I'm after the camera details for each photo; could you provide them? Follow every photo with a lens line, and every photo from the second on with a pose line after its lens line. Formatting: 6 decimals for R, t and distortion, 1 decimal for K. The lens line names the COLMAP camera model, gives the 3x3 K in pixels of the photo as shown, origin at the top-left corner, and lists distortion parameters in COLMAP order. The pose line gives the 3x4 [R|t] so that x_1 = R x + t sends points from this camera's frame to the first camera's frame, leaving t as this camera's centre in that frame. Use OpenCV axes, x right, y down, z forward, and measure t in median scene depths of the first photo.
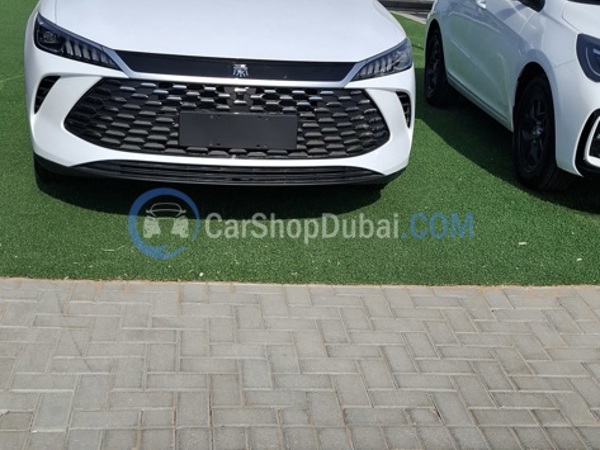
lens RADIAL K [[906.2, 0, 301.2], [0, 906.2, 237.4], [0, 0, 1]] dist [0.184816, -0.181512]
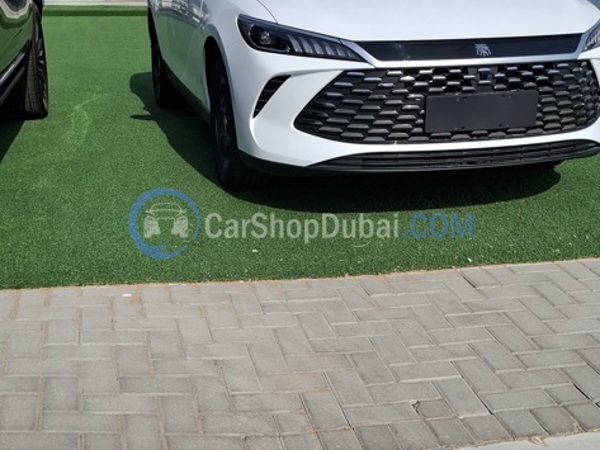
lens RADIAL K [[906.2, 0, 301.2], [0, 906.2, 237.4], [0, 0, 1]] dist [0.184816, -0.181512]
pose [[0.991041, -0.097308, 0.091486, -0.364573], [0.099247, 0.994920, -0.016880, 0.015046], [-0.089379, 0.025809, 0.995663, 0.036377]]
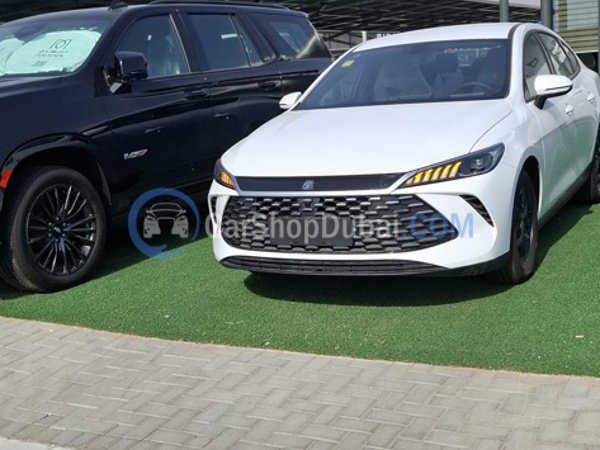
lens RADIAL K [[906.2, 0, 301.2], [0, 906.2, 237.4], [0, 0, 1]] dist [0.184816, -0.181512]
pose [[0.802200, -0.019385, -0.596741, 0.672754], [-0.054526, 0.992918, -0.105553, 0.024256], [0.594561, 0.117212, 0.795461, -0.009168]]
